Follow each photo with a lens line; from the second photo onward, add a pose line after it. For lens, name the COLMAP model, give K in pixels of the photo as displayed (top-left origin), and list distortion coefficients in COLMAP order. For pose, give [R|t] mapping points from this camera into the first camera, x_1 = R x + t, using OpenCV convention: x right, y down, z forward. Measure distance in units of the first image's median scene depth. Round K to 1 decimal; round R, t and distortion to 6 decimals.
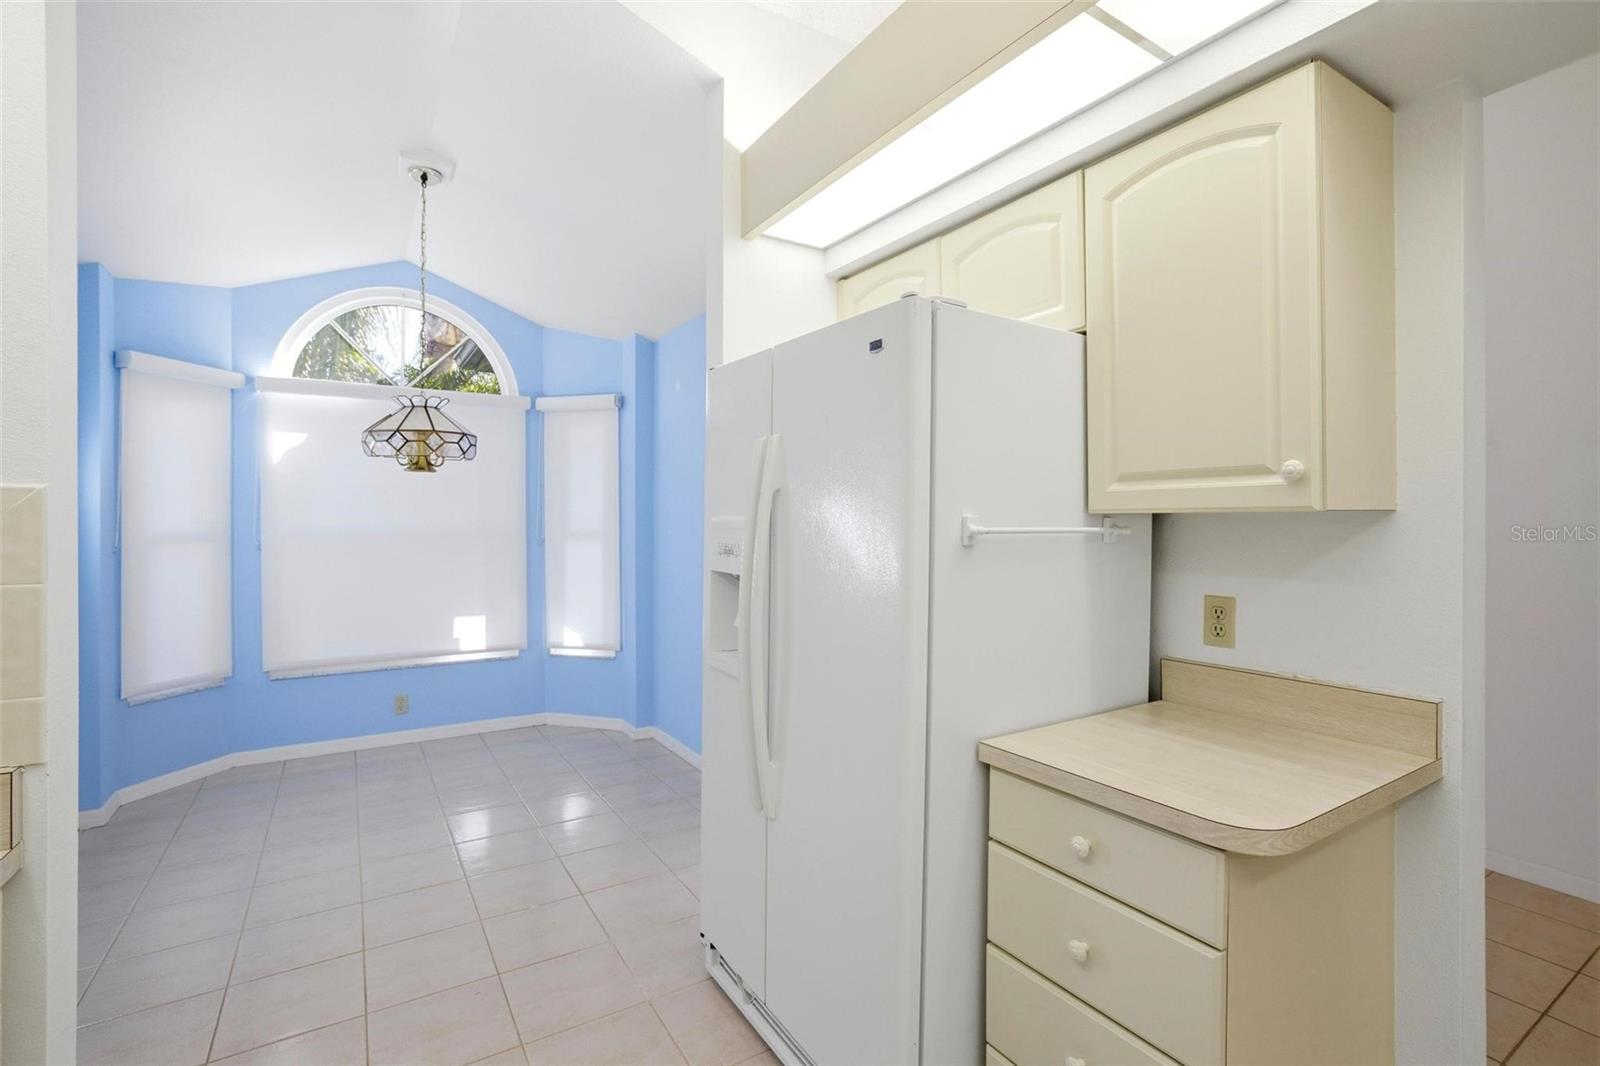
lens RADIAL K [[724.5, 0, 798.7], [0, 724.5, 519.9], [0, 0, 1]] dist [-0.013959, 0.000068]
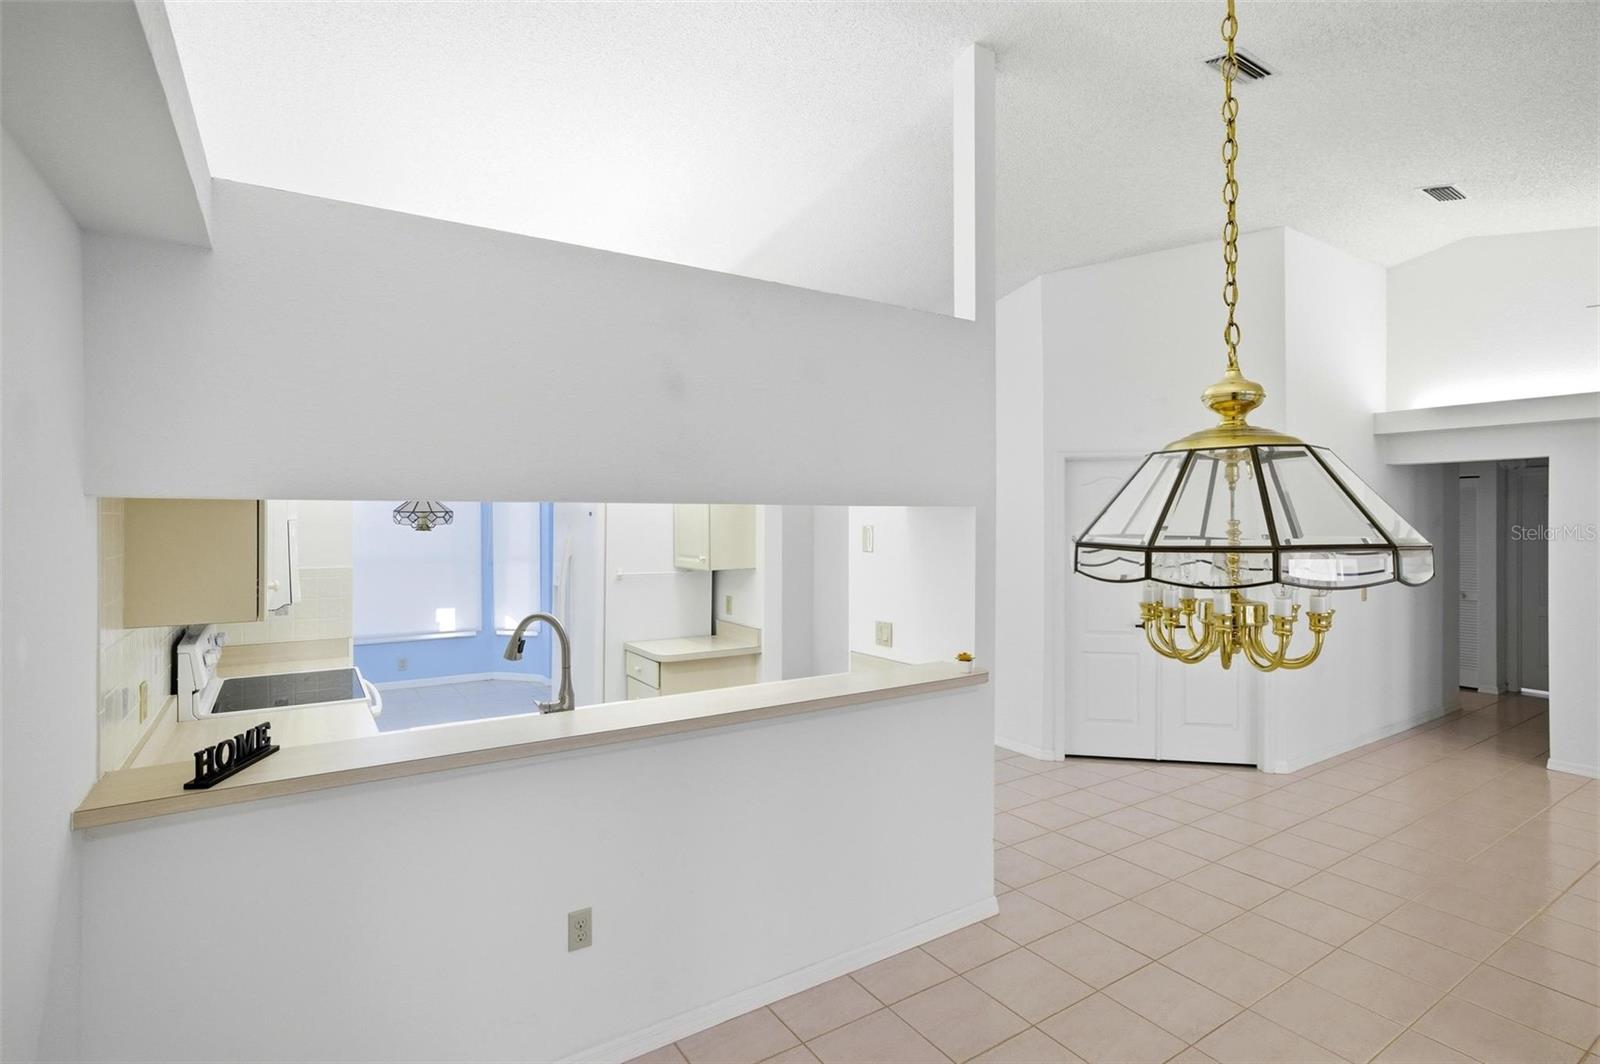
lens RADIAL K [[766.9, 0, 797.3], [0, 766.9, 516.4], [0, 0, 1]] dist [-0.009465, 0.001210]
pose [[0.999735, 0.003420, 0.022779, 0.334286], [-0.003313, 0.999983, -0.004727, -0.080424], [-0.022794, 0.004651, 0.999729, -0.837284]]
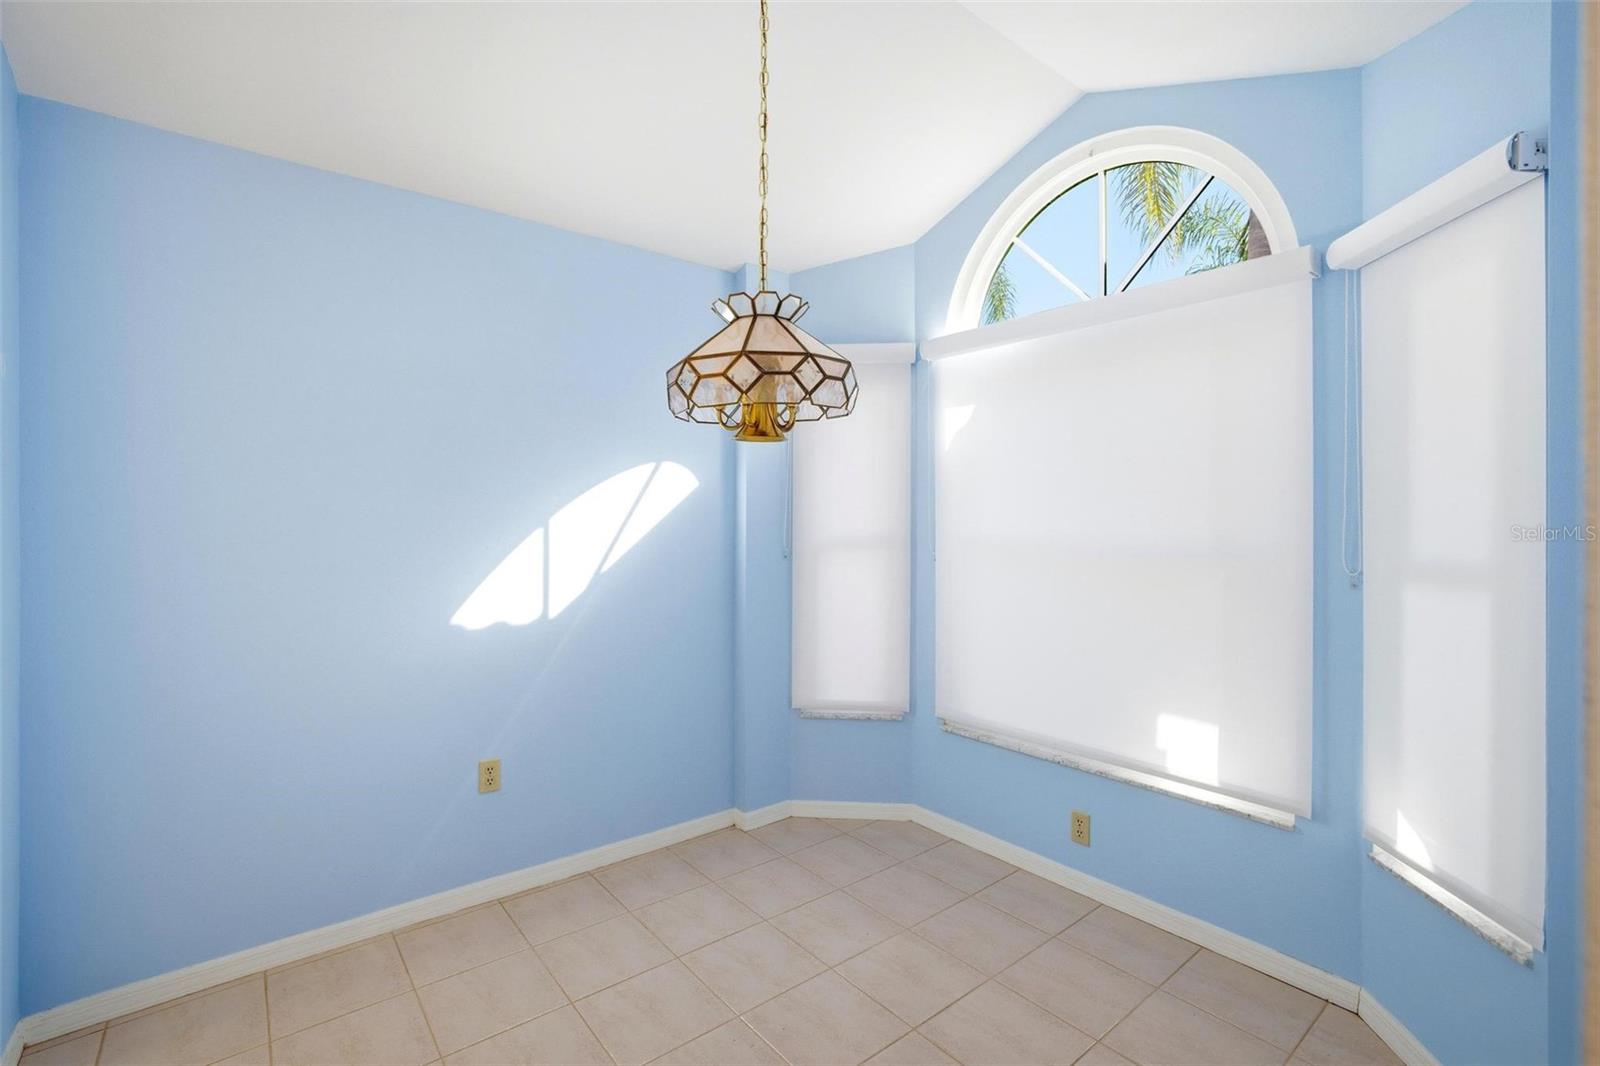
lens RADIAL K [[724.5, 0, 804.1], [0, 724.5, 534.3], [0, 0, 1]] dist [-0.013959, 0.000068]
pose [[0.128187, 0.023754, -0.991466, 0.018841], [0.000703, 0.999711, 0.024042, -0.007422], [0.991750, -0.003779, 0.128133, 0.778905]]
